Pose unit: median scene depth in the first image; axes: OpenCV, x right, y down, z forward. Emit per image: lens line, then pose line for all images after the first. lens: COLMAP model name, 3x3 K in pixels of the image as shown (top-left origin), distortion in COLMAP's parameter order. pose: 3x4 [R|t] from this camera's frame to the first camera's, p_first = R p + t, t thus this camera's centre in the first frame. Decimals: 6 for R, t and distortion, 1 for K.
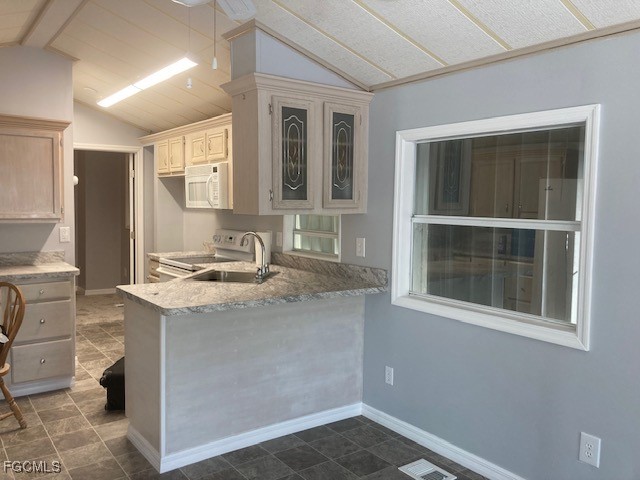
lens RADIAL K [[528.9, 0, 318.4], [0, 528.9, 234.2], [0, 0, 1]] dist [0.029245, -0.030834]
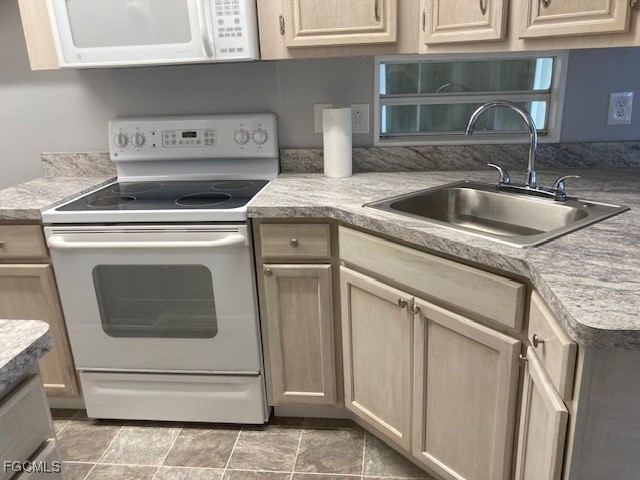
lens RADIAL K [[528.9, 0, 323.4], [0, 528.9, 249.3], [0, 0, 1]] dist [0.029245, -0.030834]
pose [[0.686058, -0.278472, 0.672144, -0.513759], [0.092734, 0.949785, 0.298846, -0.029470], [-0.721612, -0.142696, 0.677432, 0.724901]]
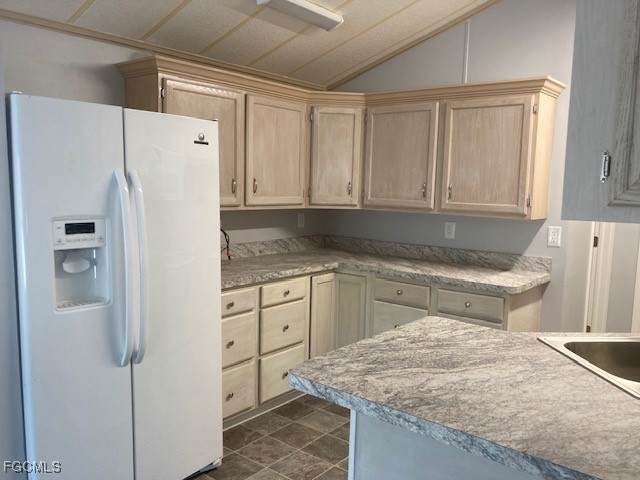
lens RADIAL K [[528.9, 0, 316.1], [0, 528.9, 245.5], [0, 0, 1]] dist [0.029245, -0.030834]
pose [[0.246575, 0.110518, -0.962801, 0.161873], [-0.081558, 0.992318, 0.093019, -0.031115], [0.965686, 0.055588, 0.253695, 0.547496]]
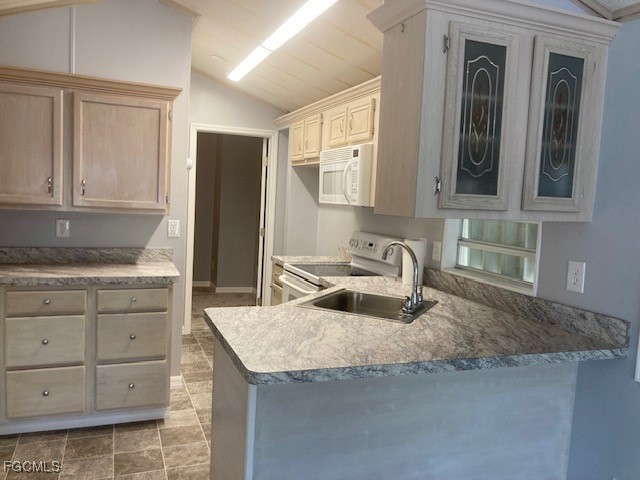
lens RADIAL K [[528.9, 0, 323.9], [0, 528.9, 238.5], [0, 0, 1]] dist [0.029245, -0.030834]
pose [[0.965040, 0.057941, -0.255617, -0.043201], [-0.055364, 0.998317, 0.017272, -0.012868], [0.256188, -0.002516, 0.966624, 0.286831]]
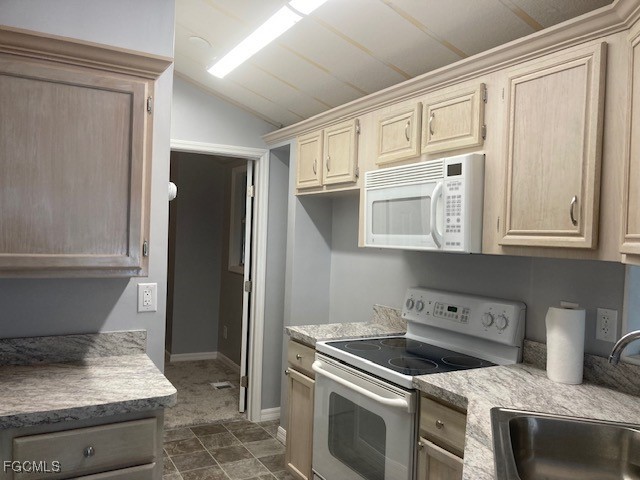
lens RADIAL K [[528.9, 0, 322.8], [0, 528.9, 241.4], [0, 0, 1]] dist [0.029245, -0.030834]
pose [[0.991678, 0.020502, -0.127103, -0.276652], [-0.027202, 0.998317, -0.051208, -0.034074], [0.125839, 0.054239, 0.990567, 0.575931]]
